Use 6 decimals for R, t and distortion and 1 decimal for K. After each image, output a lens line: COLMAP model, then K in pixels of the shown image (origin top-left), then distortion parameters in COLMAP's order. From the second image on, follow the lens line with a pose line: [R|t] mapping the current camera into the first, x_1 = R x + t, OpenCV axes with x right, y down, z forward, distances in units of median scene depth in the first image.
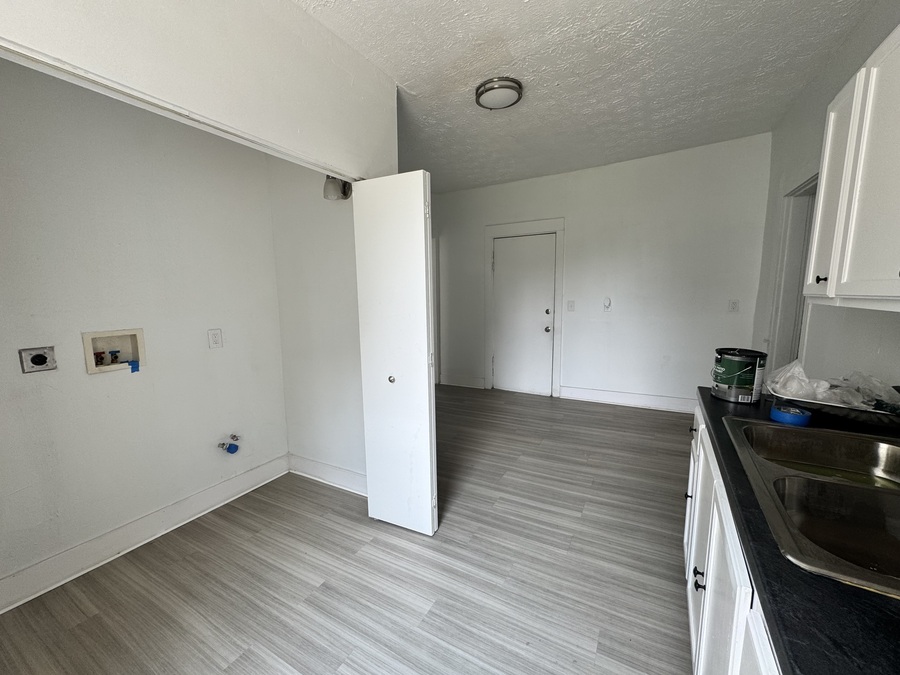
lens RADIAL K [[361.1, 0, 448.3], [0, 361.1, 338.1], [0, 0, 1]] dist [-0.006684, -0.000188]
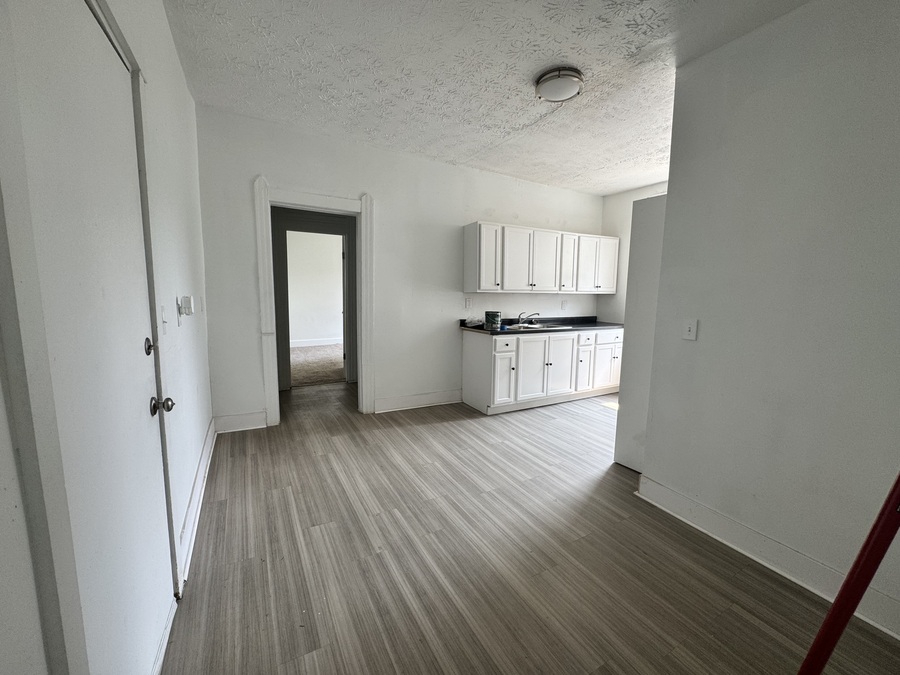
lens RADIAL K [[361.1, 0, 448.3], [0, 361.1, 338.1], [0, 0, 1]] dist [-0.006684, -0.000188]
pose [[-0.858652, -0.052642, 0.509849, -0.121628], [0.073887, 0.971610, 0.224755, -0.200754], [-0.507206, 0.230657, -0.830385, 1.796479]]
